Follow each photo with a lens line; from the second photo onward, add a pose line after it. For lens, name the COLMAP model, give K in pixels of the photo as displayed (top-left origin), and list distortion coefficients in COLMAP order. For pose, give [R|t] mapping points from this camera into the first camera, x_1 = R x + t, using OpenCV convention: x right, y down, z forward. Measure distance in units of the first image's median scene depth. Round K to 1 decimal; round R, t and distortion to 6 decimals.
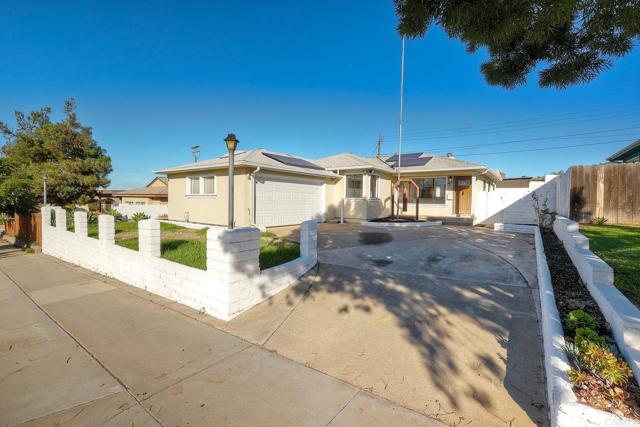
lens RADIAL K [[281.0, 0, 318.5], [0, 281.0, 214.8], [0, 0, 1]] dist [0.000866, 0.000800]
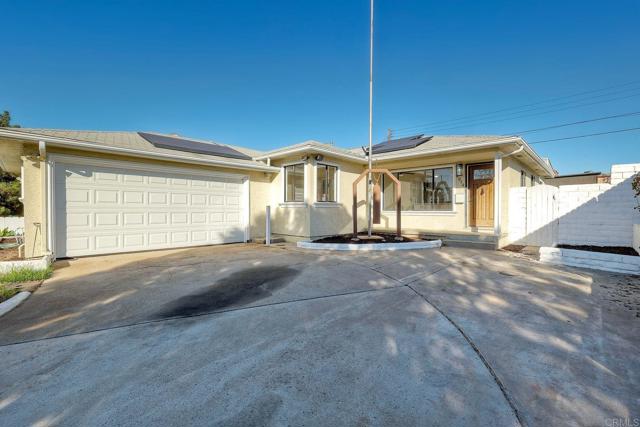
lens RADIAL K [[281.0, 0, 322.1], [0, 281.0, 211.3], [0, 0, 1]] dist [0.000866, 0.000800]
pose [[0.992940, -0.012808, -0.117922, 0.260744], [0.006670, 0.998609, -0.052297, -0.007337], [0.118428, 0.051141, 0.991645, 0.394586]]
